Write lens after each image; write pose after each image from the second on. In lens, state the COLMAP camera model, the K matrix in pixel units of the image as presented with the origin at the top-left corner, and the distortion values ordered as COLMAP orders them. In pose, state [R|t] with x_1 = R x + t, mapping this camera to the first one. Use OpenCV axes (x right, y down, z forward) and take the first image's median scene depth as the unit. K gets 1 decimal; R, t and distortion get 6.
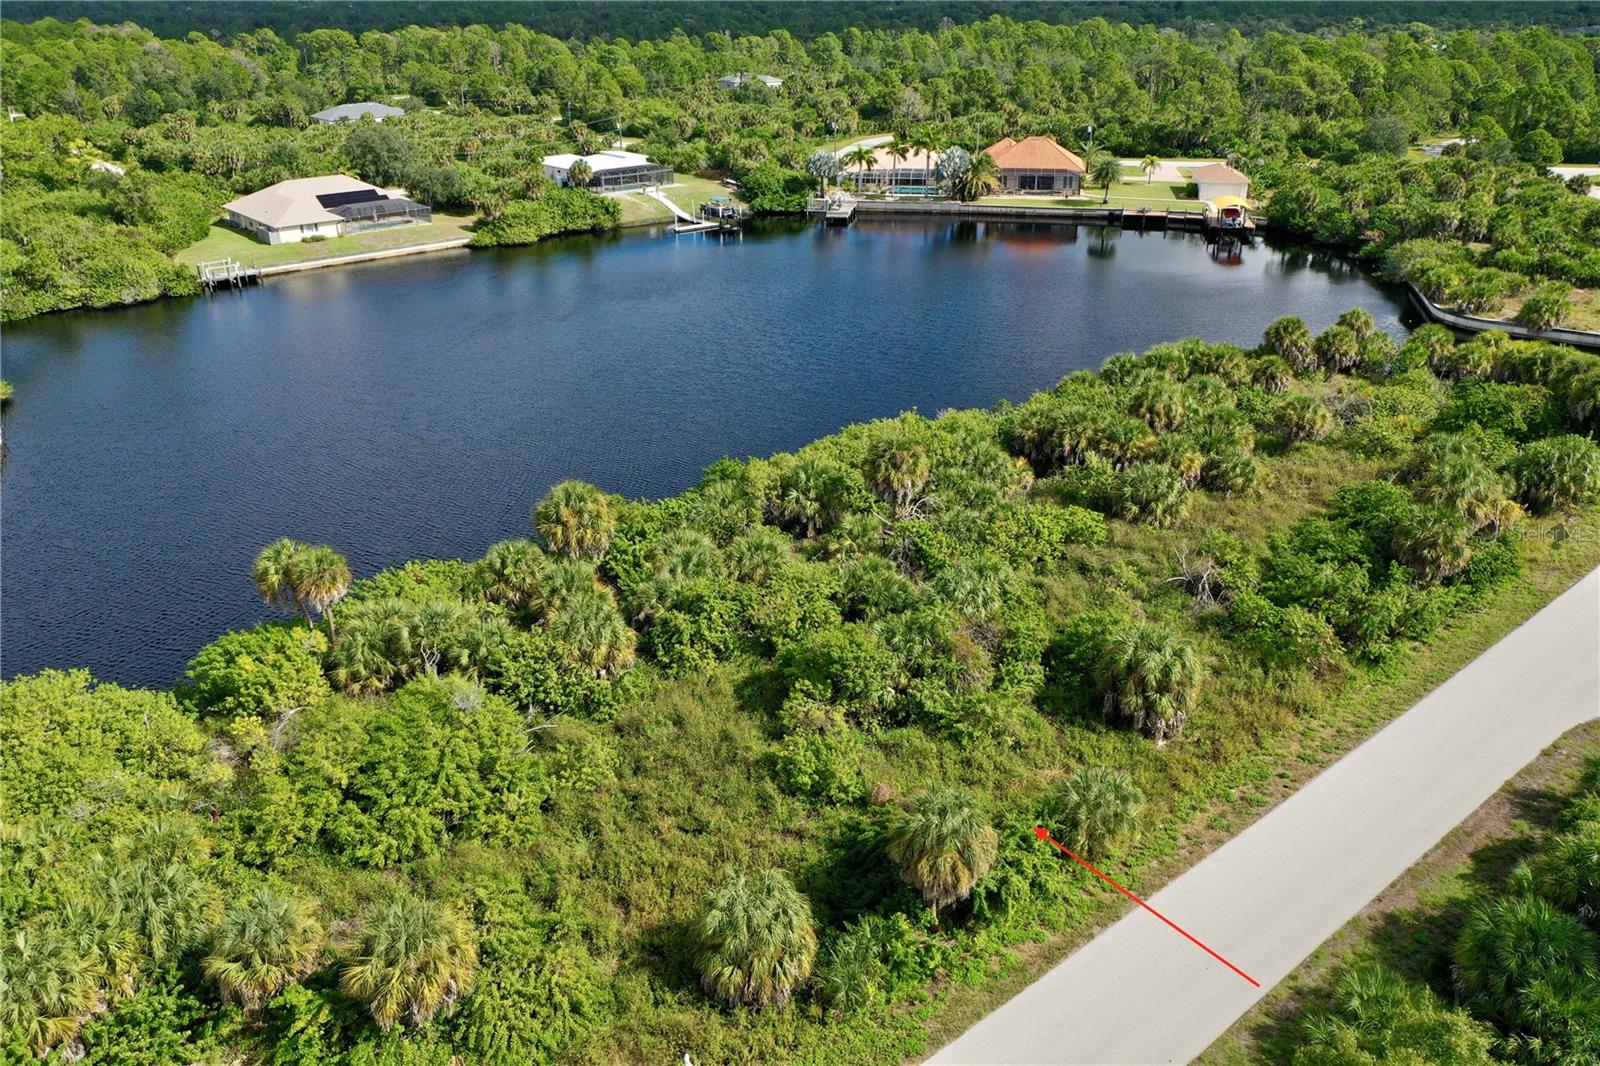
lens RADIAL K [[1263.5, 0, 789.4], [0, 1263.5, 532.1], [0, 0, 1]] dist [0.003853, -0.005879]
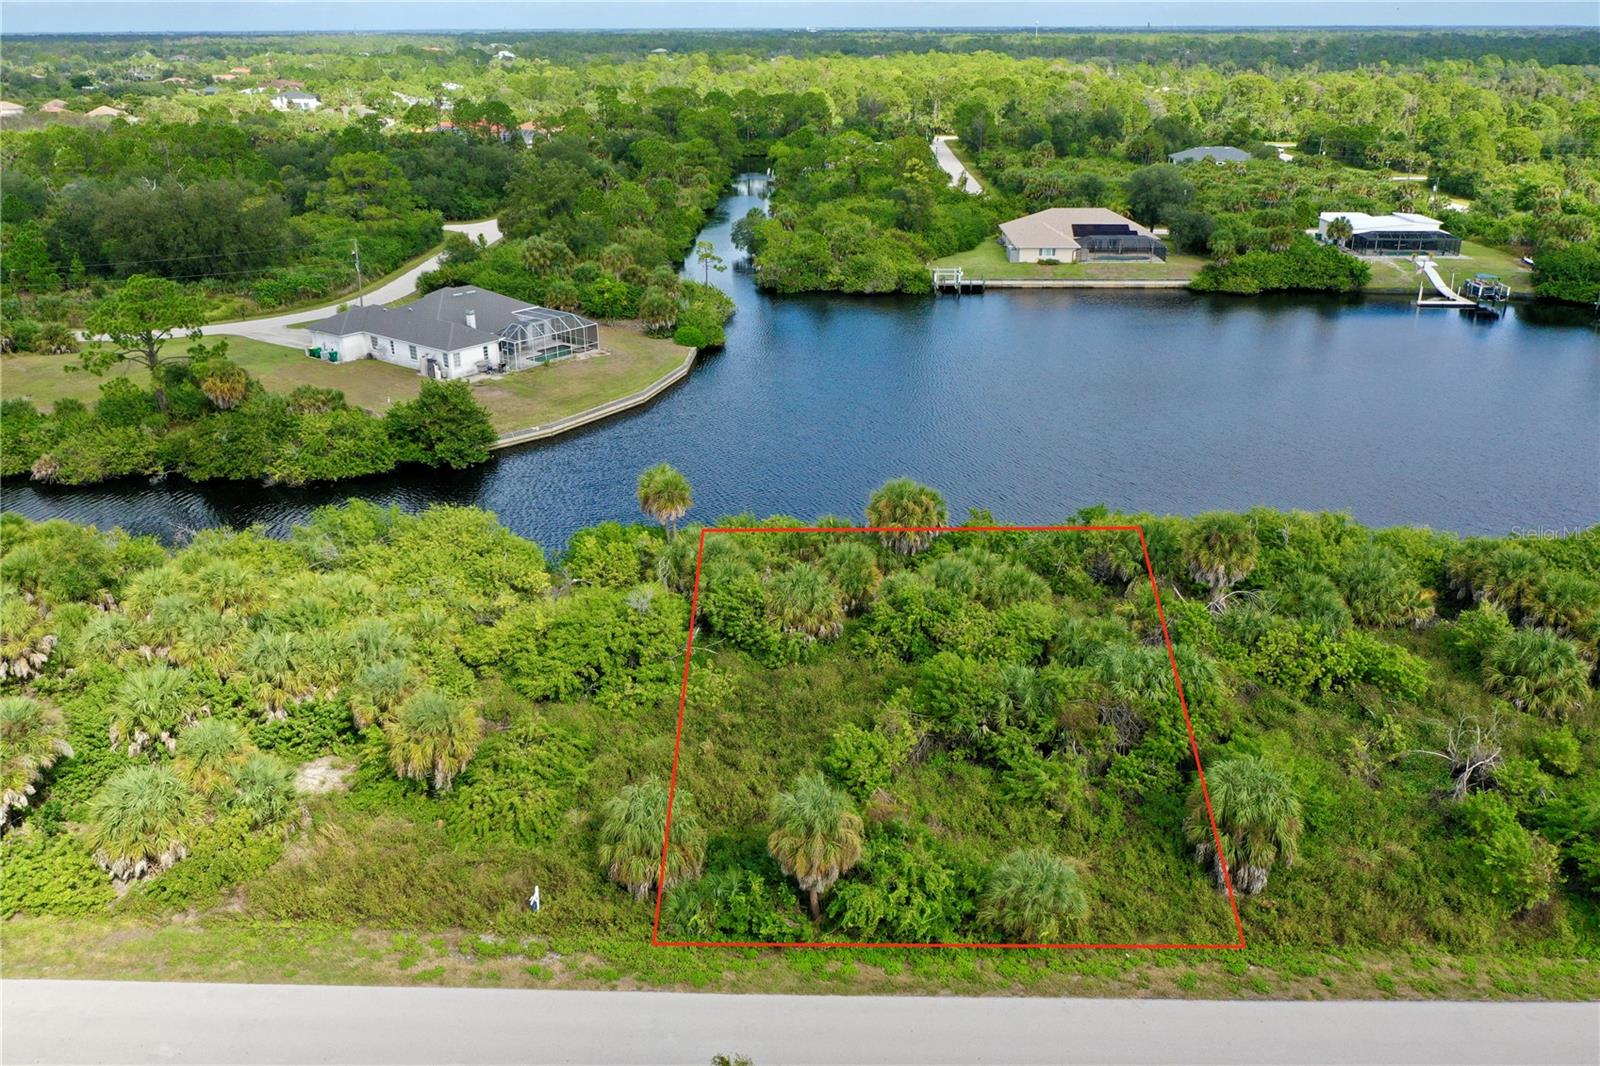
lens RADIAL K [[1263.5, 0, 789.4], [0, 1263.5, 532.1], [0, 0, 1]] dist [0.003853, -0.005879]
pose [[0.753799, 0.253440, -0.606263, 0.167176], [-0.272507, 0.960119, 0.062543, -0.014466], [0.597936, 0.118066, 0.792801, 0.026642]]
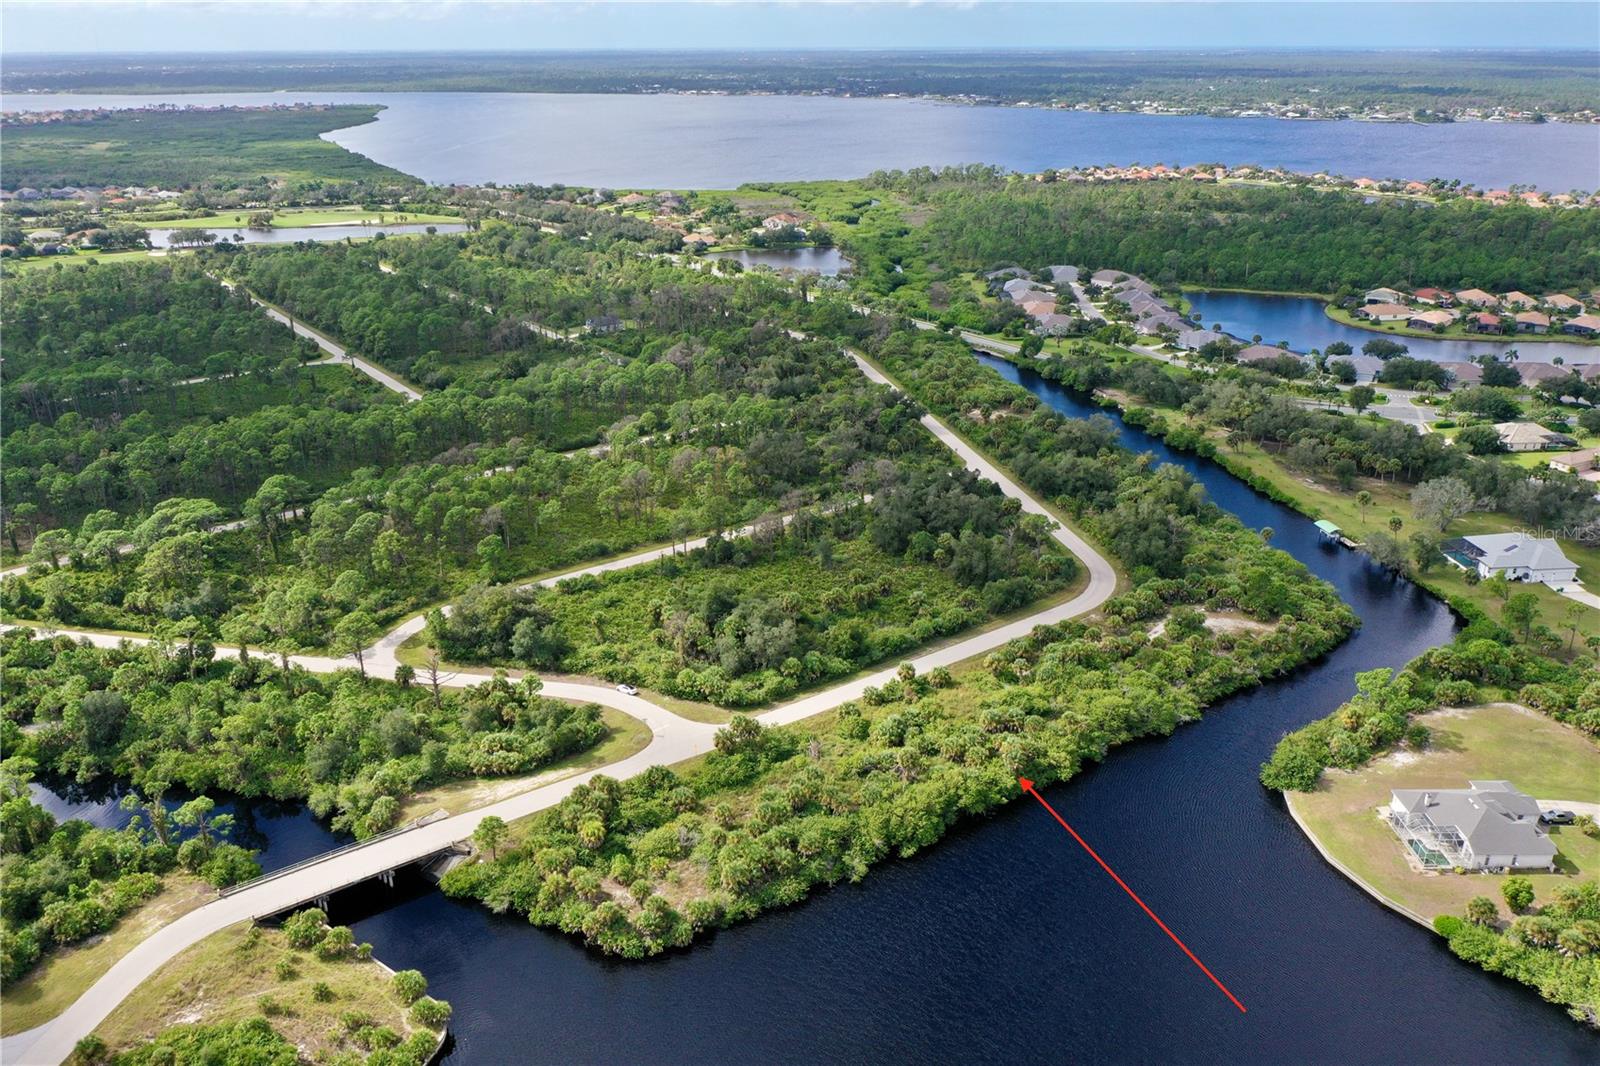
lens RADIAL K [[1263.5, 0, 789.4], [0, 1263.5, 532.1], [0, 0, 1]] dist [0.003853, -0.005879]
pose [[-0.998116, -0.018304, 0.058561, 0.068039], [0.028168, 0.711235, 0.702390, -1.026987], [-0.054507, 0.702716, -0.709379, 1.152552]]
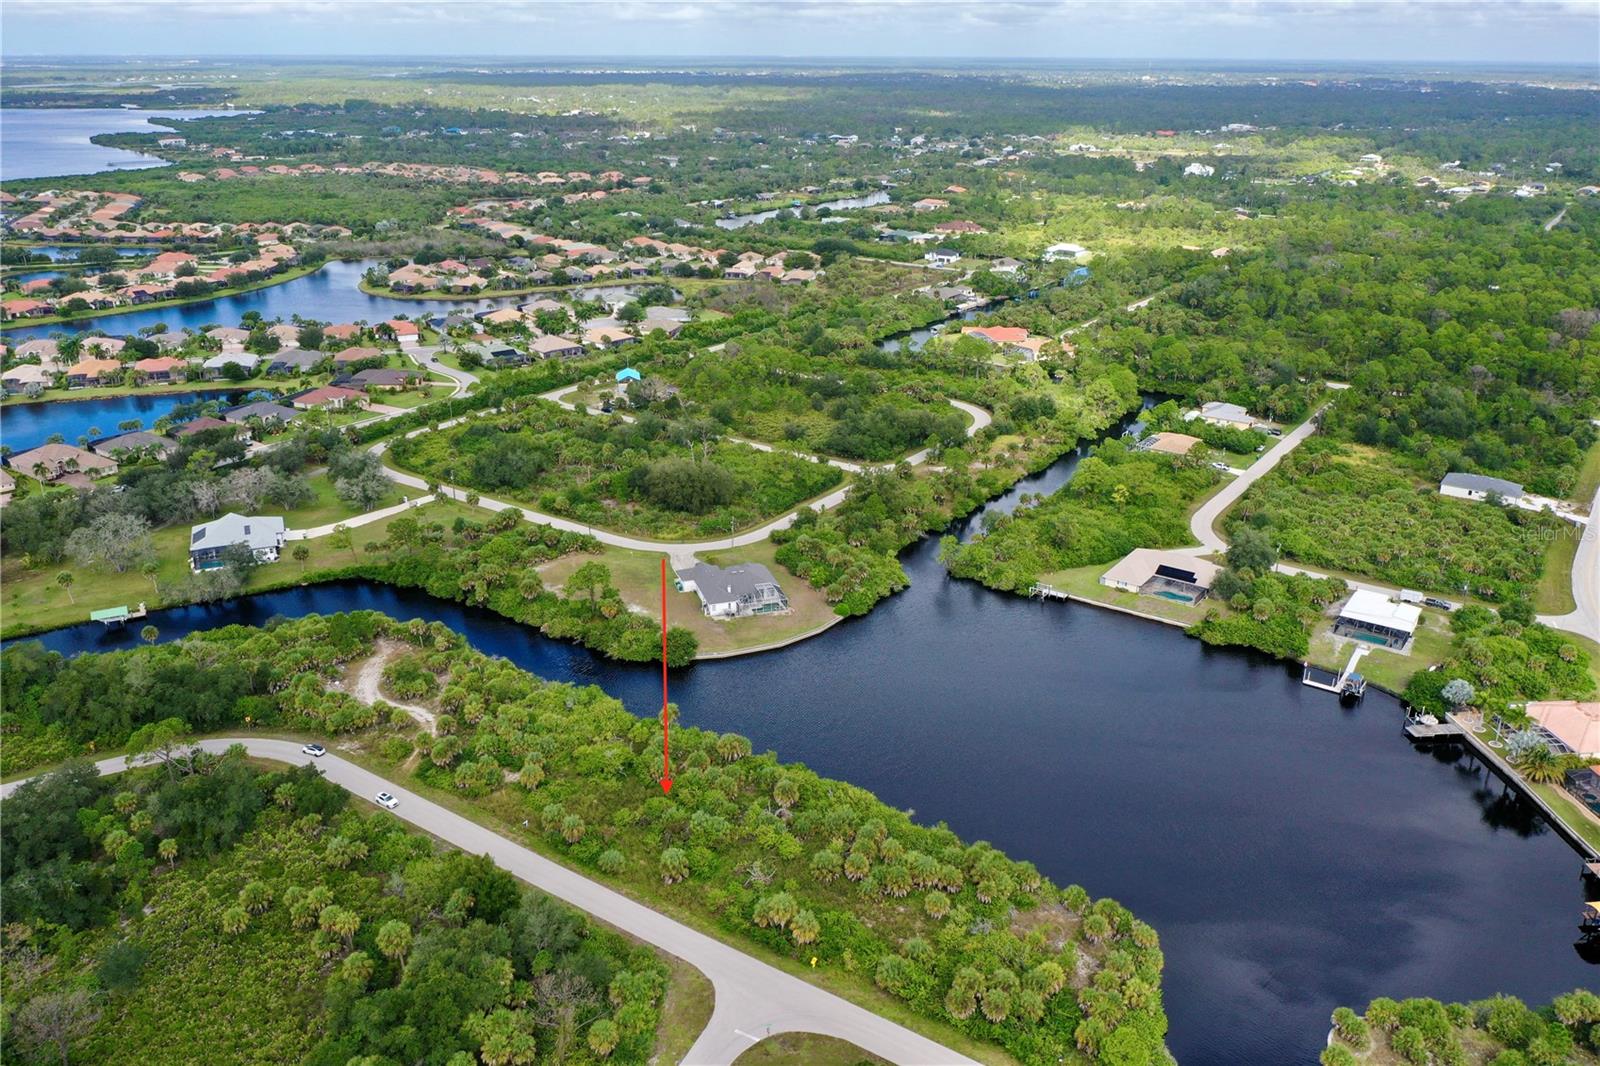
lens RADIAL K [[1263.5, 0, 789.4], [0, 1263.5, 532.1], [0, 0, 1]] dist [0.003853, -0.005879]
pose [[0.254494, 0.351020, -0.901120, 0.987737], [-0.387236, 0.890827, 0.237647, -0.510283], [0.886161, 0.288467, 0.362638, -0.050517]]
